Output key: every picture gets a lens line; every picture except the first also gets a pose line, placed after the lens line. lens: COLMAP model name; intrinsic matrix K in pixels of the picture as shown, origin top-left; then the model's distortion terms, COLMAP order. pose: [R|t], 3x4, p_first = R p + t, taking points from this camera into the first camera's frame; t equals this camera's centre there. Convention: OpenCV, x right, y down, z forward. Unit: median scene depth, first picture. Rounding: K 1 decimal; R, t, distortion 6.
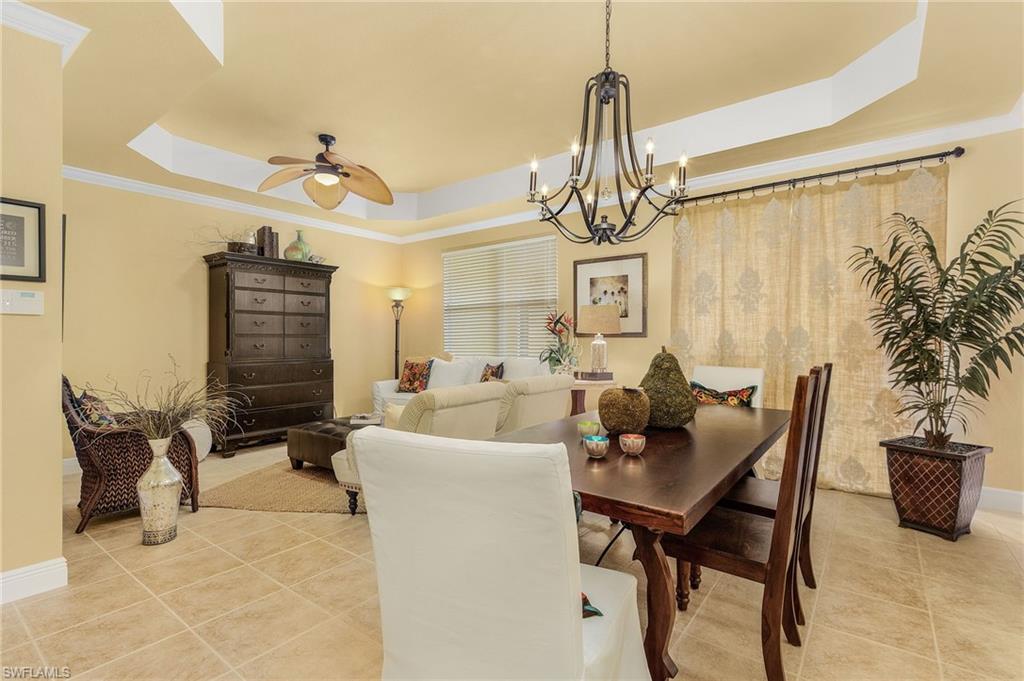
lens RADIAL K [[479.1, 0, 511.5], [0, 479.1, 335.1], [0, 0, 1]] dist [0.004980, 0.000733]
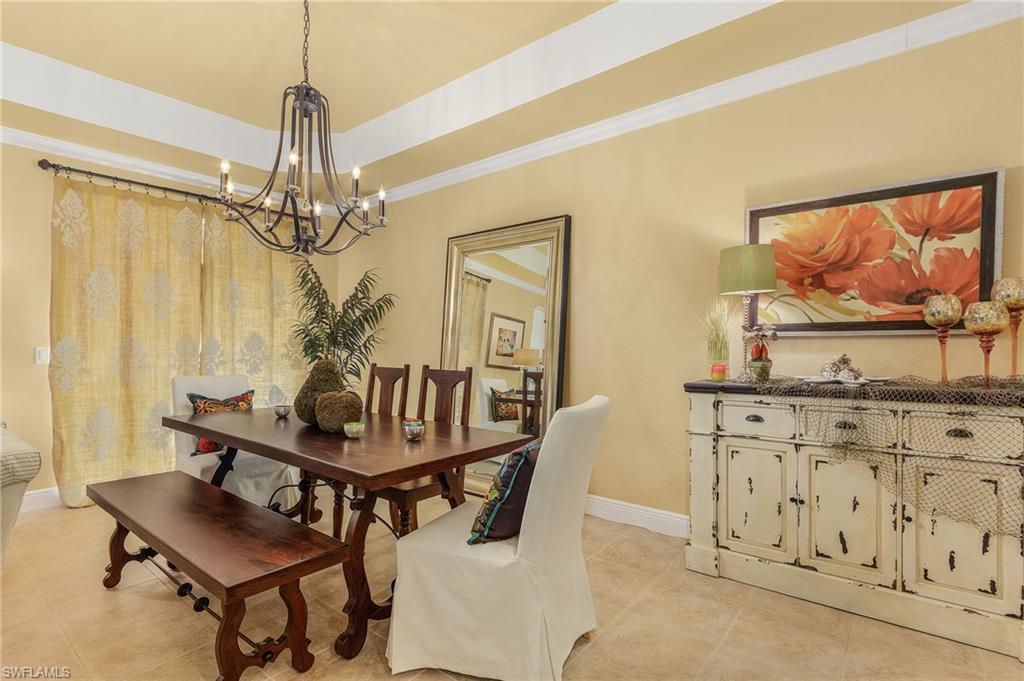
lens RADIAL K [[479.1, 0, 510.4], [0, 479.1, 342.3], [0, 0, 1]] dist [0.004980, 0.000733]
pose [[0.006953, 0.010942, 0.999916, -0.451198], [0.002547, 0.999937, -0.010960, 0.010222], [-0.999973, 0.002623, 0.006924, 0.317266]]
